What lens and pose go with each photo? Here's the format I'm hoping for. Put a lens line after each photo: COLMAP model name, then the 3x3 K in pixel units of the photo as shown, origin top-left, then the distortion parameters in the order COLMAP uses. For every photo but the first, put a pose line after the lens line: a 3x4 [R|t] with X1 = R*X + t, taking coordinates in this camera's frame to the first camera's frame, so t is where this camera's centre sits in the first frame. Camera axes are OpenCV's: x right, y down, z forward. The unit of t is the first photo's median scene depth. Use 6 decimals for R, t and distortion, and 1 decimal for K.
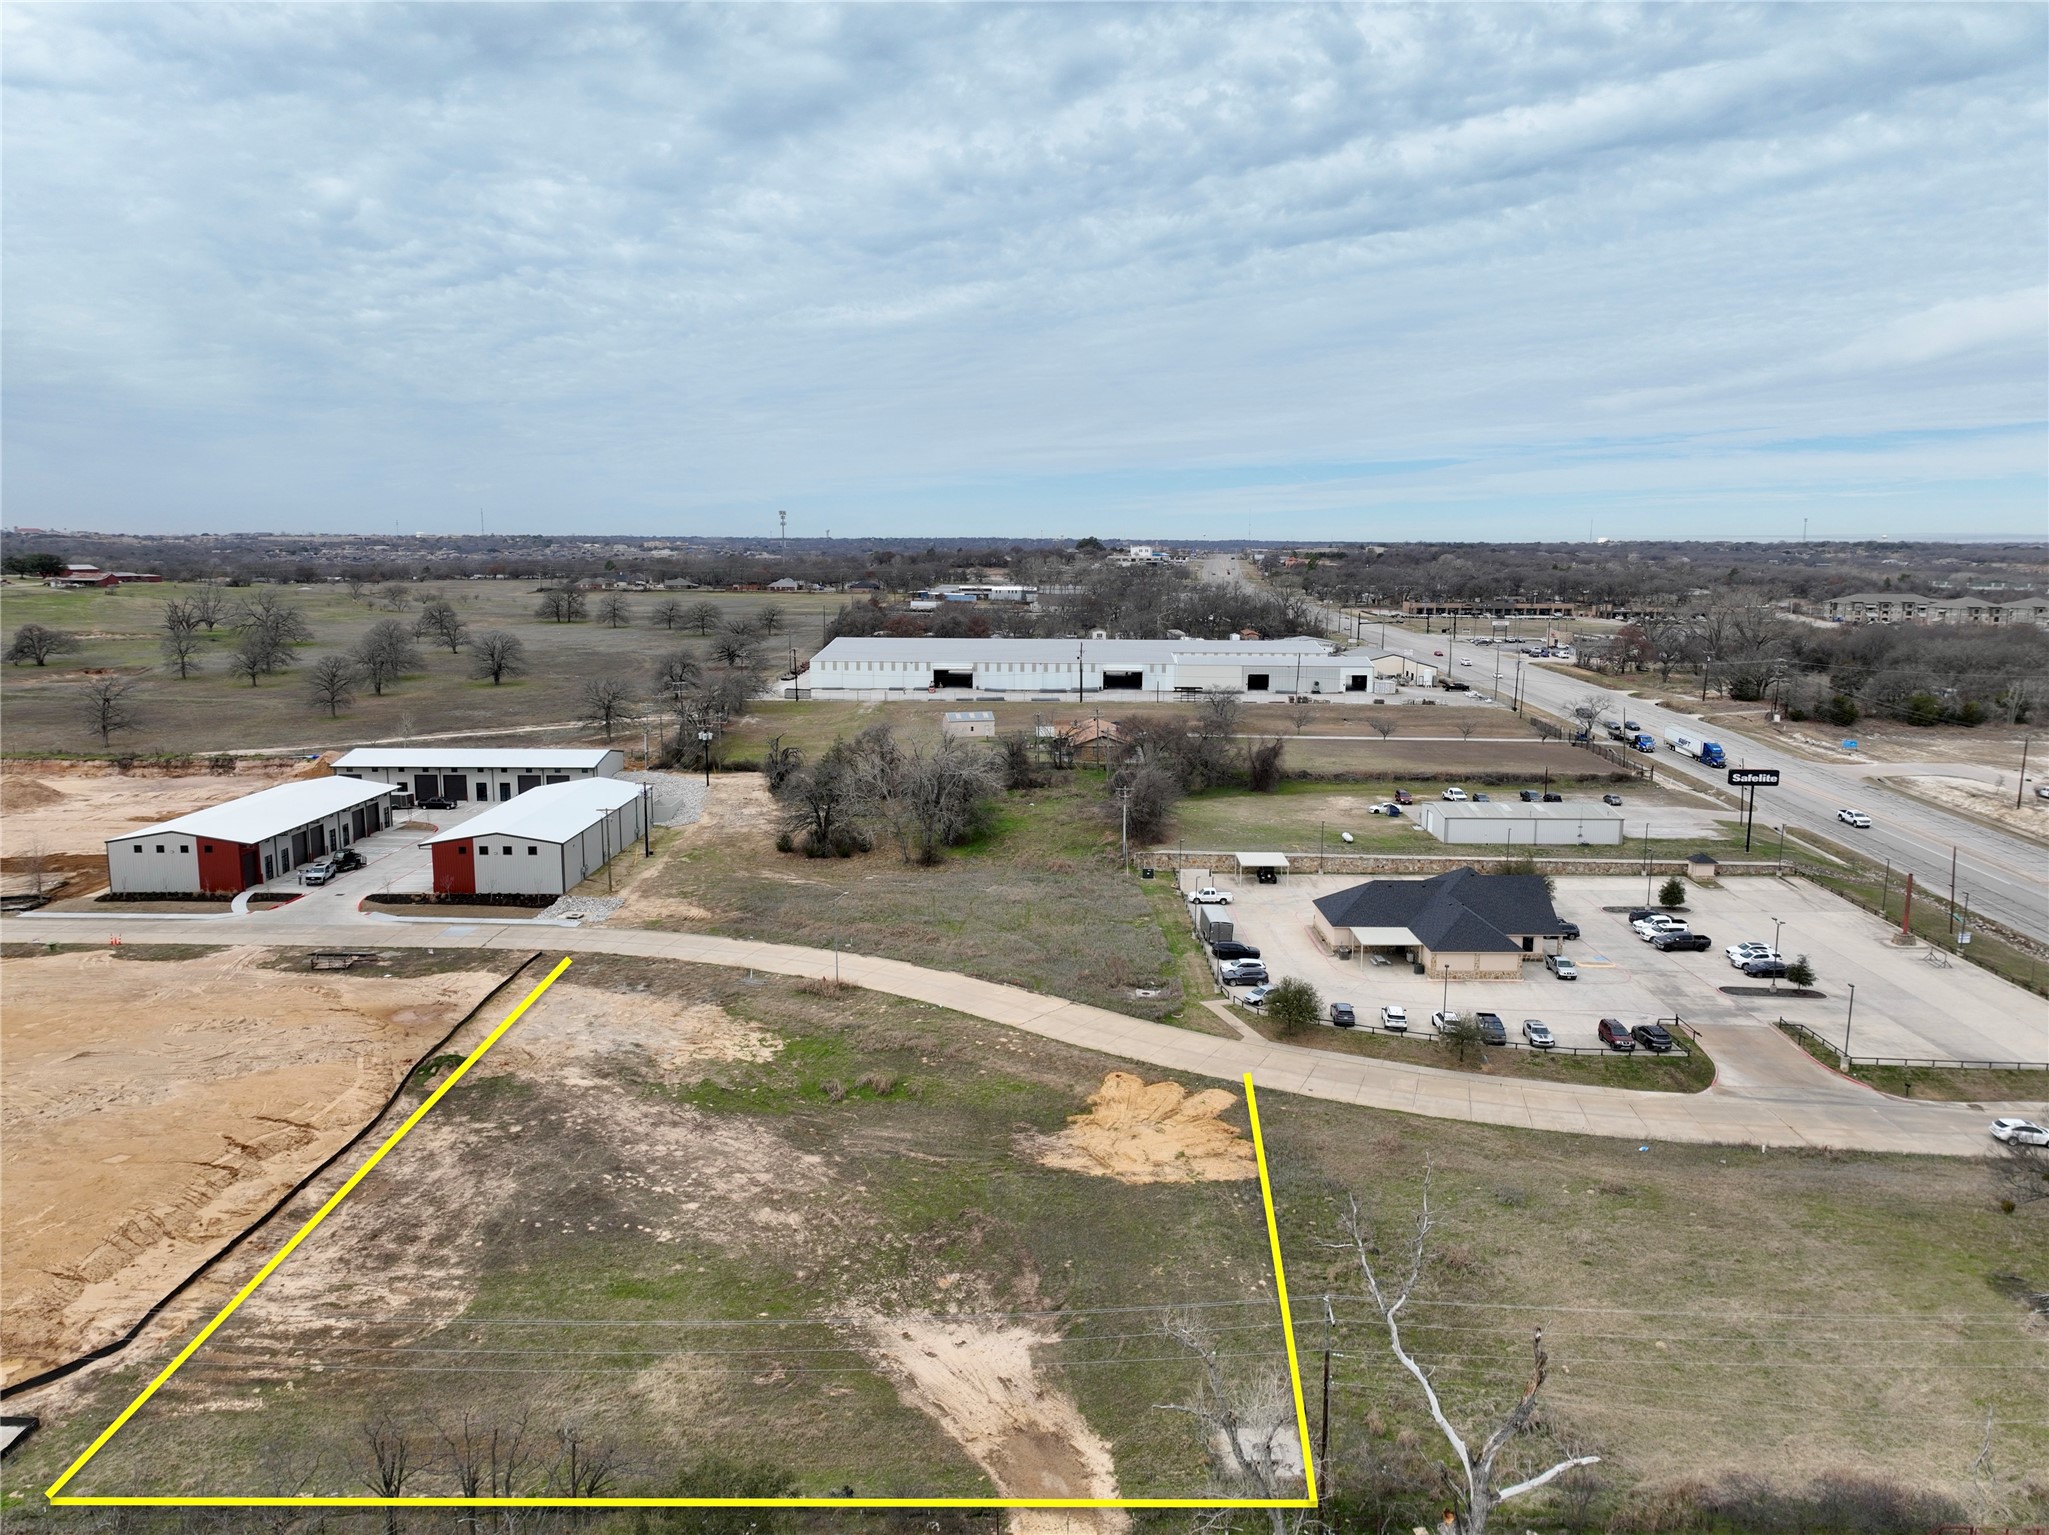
lens RADIAL K [[1436.3, 0, 1035.6], [0, 1436.3, 763.4], [0, 0, 1]] dist [0.000789, 0.010095]
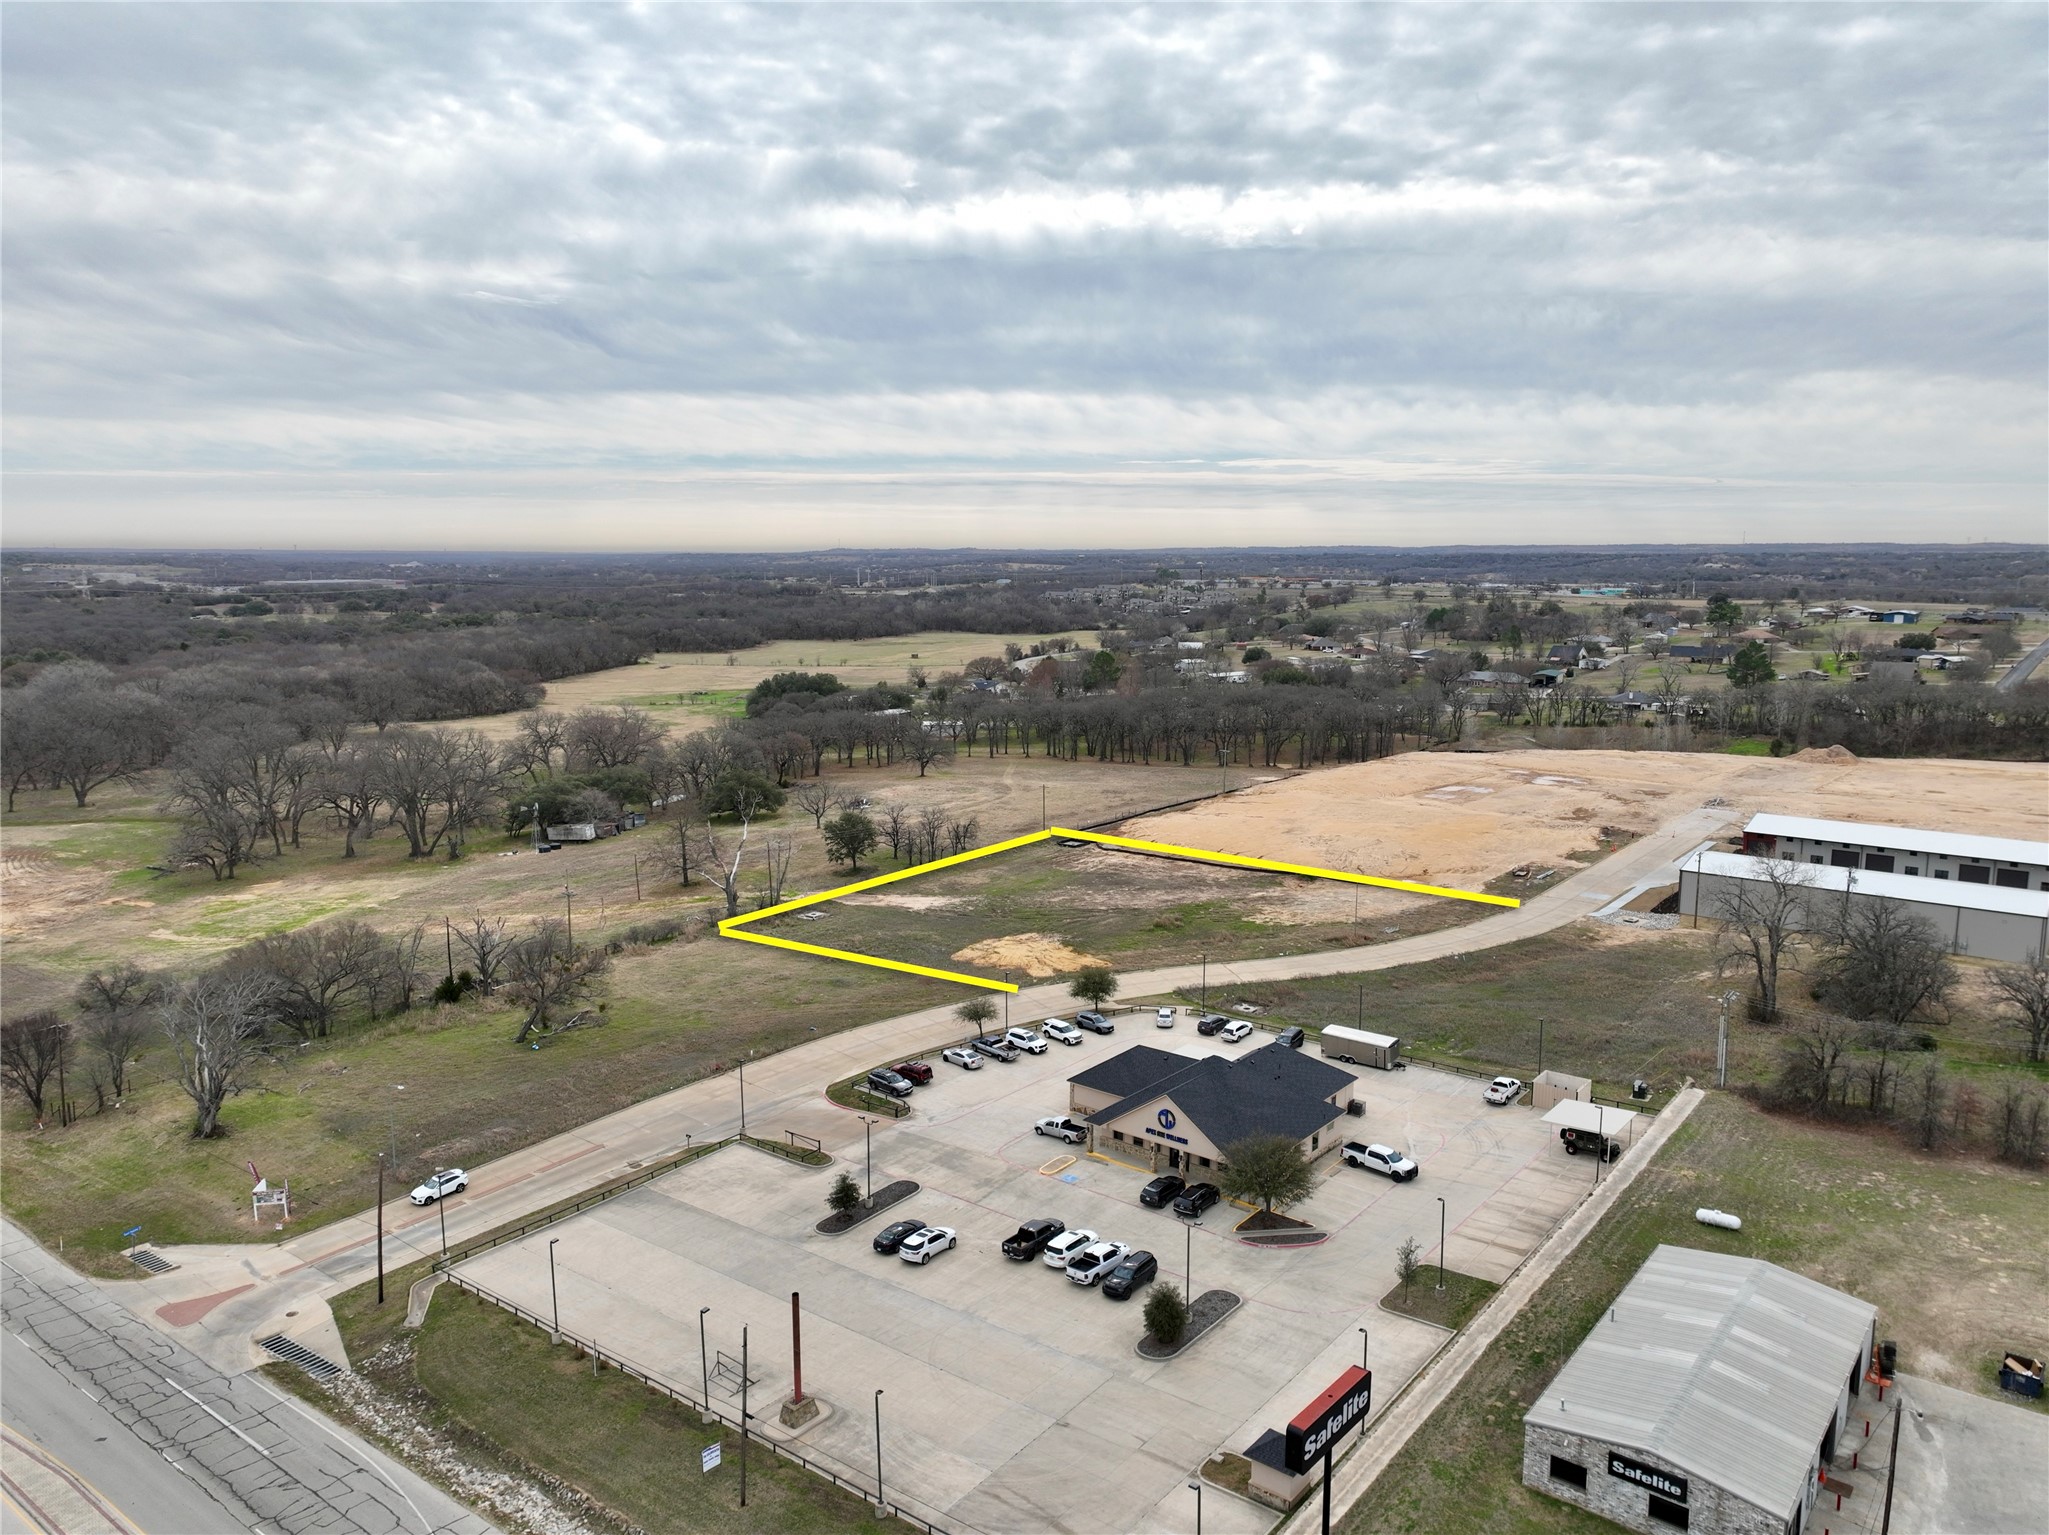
lens RADIAL K [[1436.3, 0, 1035.6], [0, 1436.3, 763.4], [0, 0, 1]] dist [0.000789, 0.010095]
pose [[-0.616175, 0.111141, -0.779728, 1.648099], [-0.125634, 0.963448, 0.236610, -0.439625], [0.777524, 0.243754, -0.579690, 2.310110]]
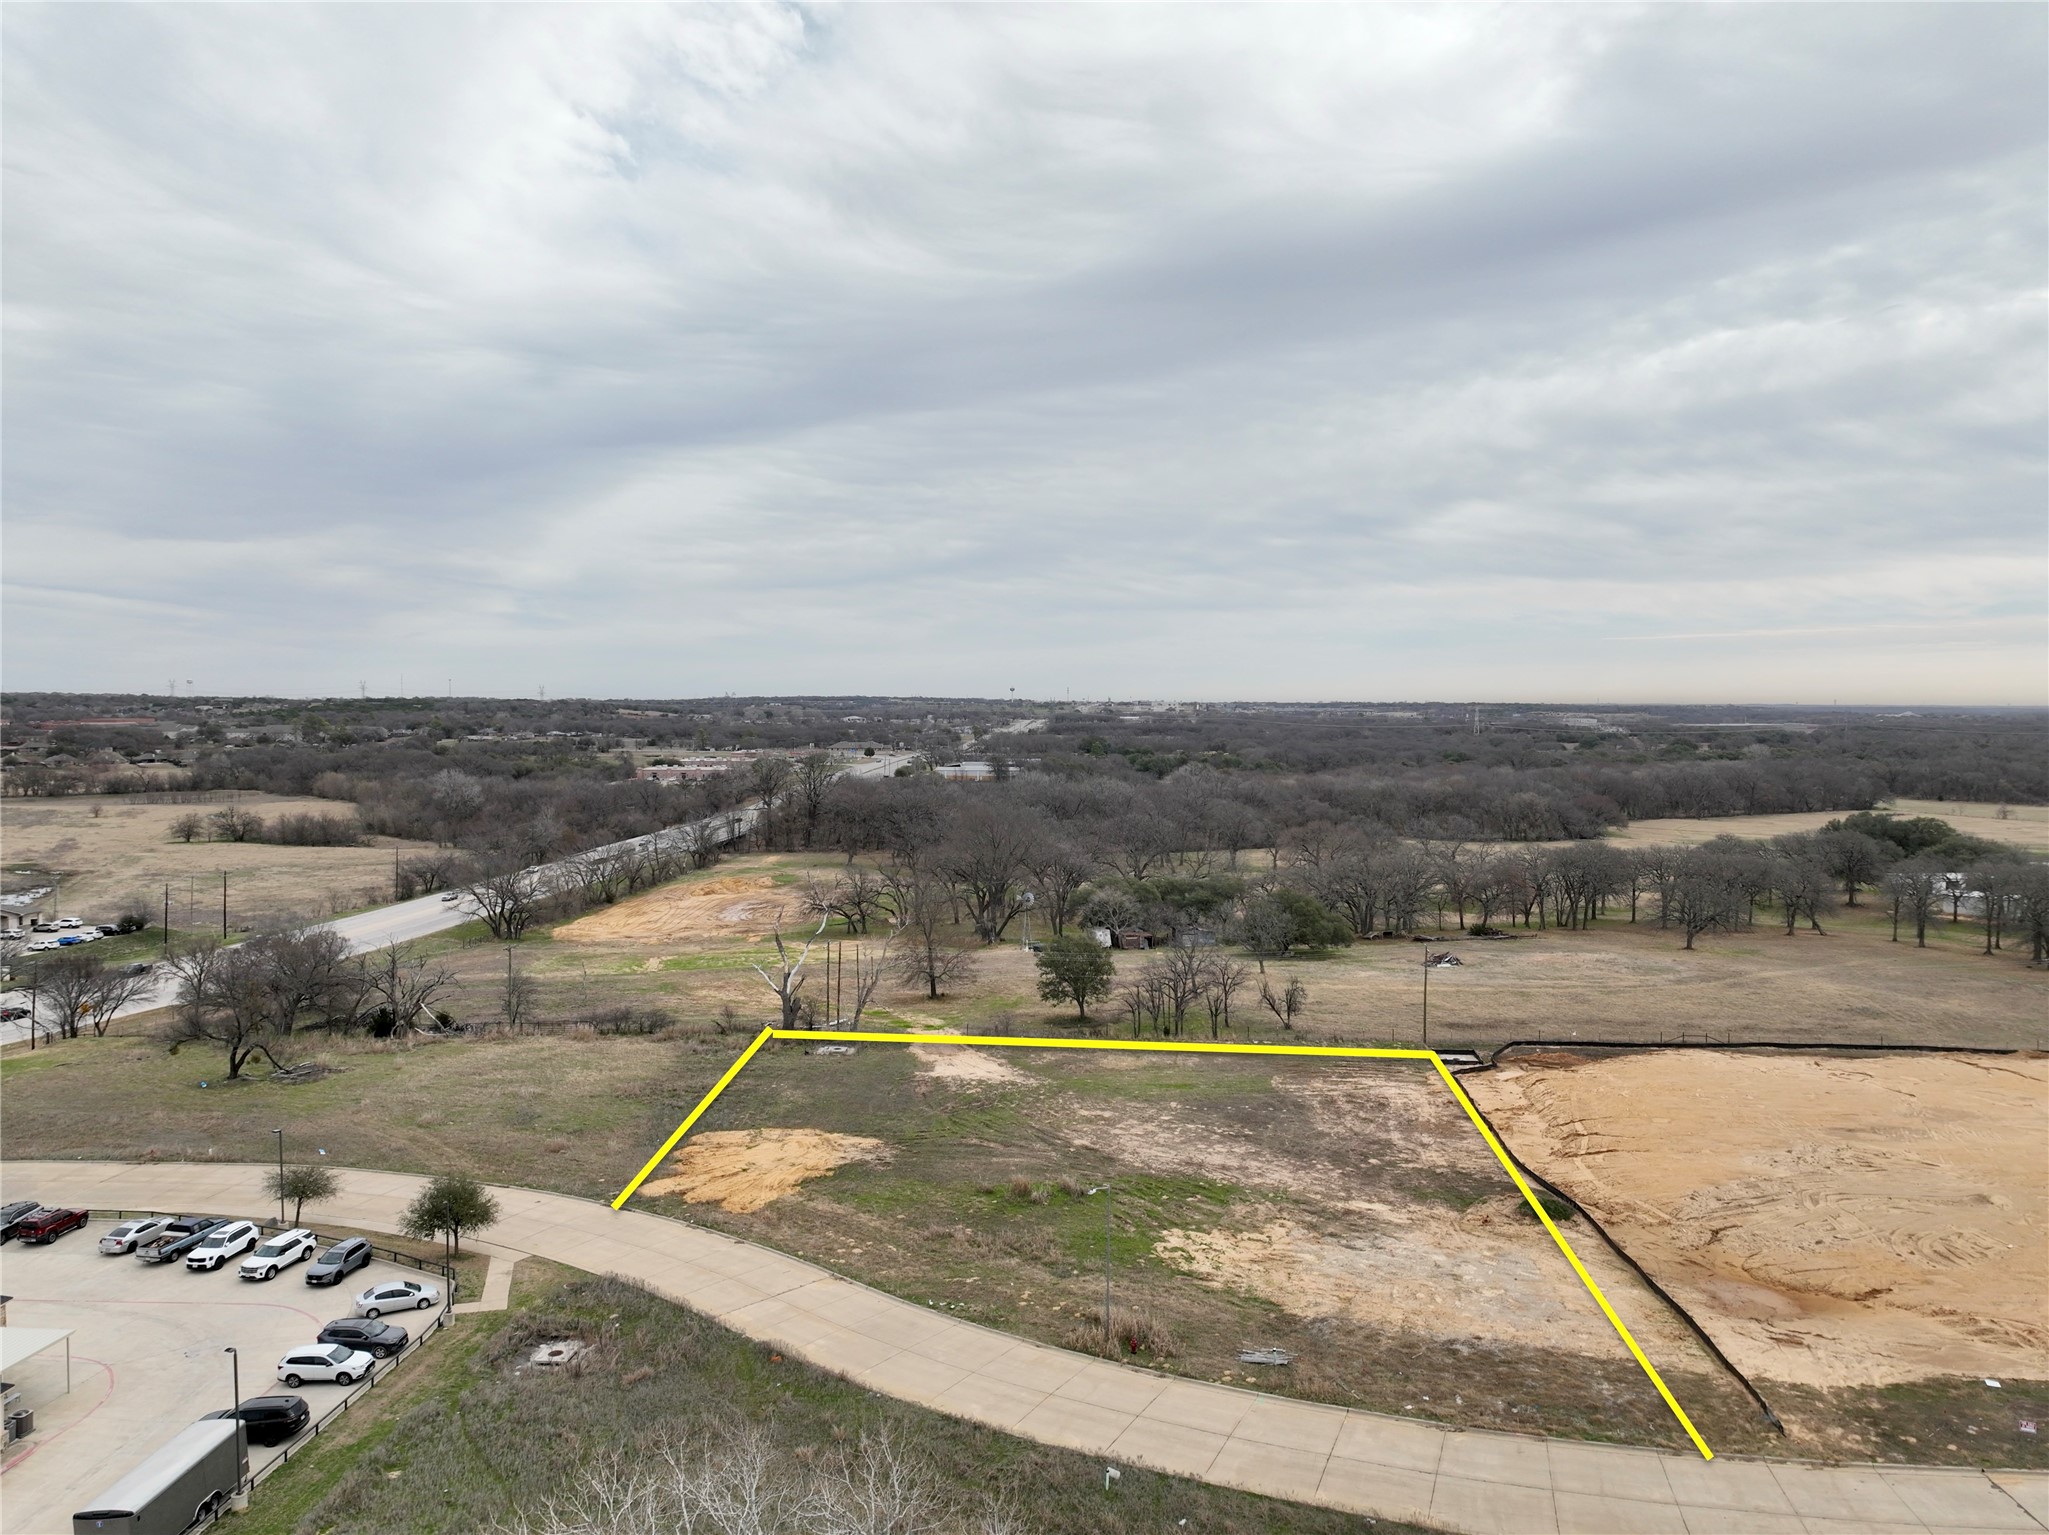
lens RADIAL K [[1429.6, 0, 1038.8], [0, 1429.6, 789.4], [0, 0, 1]] dist [0.002930, 0.008098]
pose [[-0.996769, -0.006430, 0.080060, -0.237080], [0.010628, 0.977465, 0.210828, -0.262883], [-0.079611, 0.210998, -0.974239, 2.294469]]
